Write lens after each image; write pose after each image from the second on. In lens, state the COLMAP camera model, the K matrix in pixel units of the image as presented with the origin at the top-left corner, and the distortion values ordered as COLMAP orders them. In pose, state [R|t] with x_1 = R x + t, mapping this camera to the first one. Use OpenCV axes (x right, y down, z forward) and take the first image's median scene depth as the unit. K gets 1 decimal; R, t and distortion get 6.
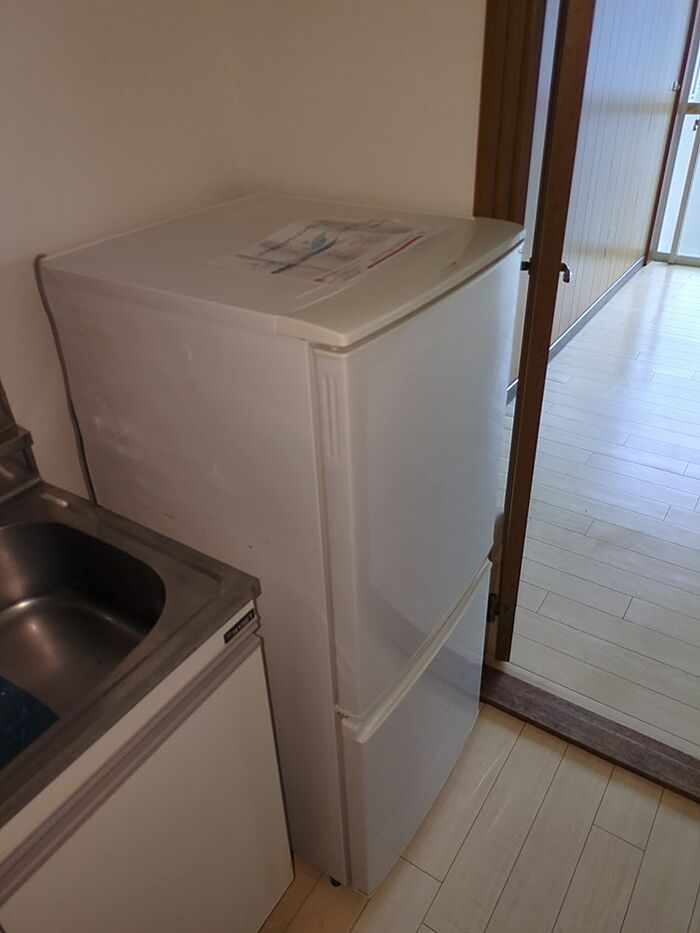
lens RADIAL K [[702.5, 0, 350.0], [0, 702.5, 466.5], [0, 0, 1]] dist [0.039525, -0.005054]
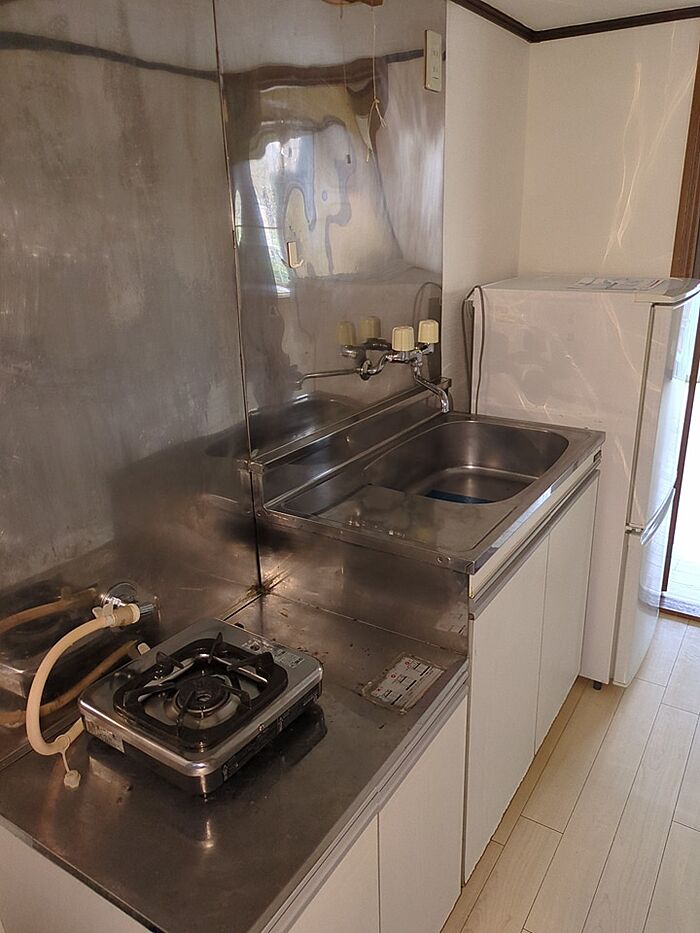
lens RADIAL K [[702.5, 0, 350.0], [0, 702.5, 466.5], [0, 0, 1]] dist [0.039525, -0.005054]
pose [[0.999911, 0.002748, 0.013036, -0.672735], [0.000248, 0.974472, -0.224508, 0.541290], [-0.013320, 0.224491, 0.974385, -0.701033]]
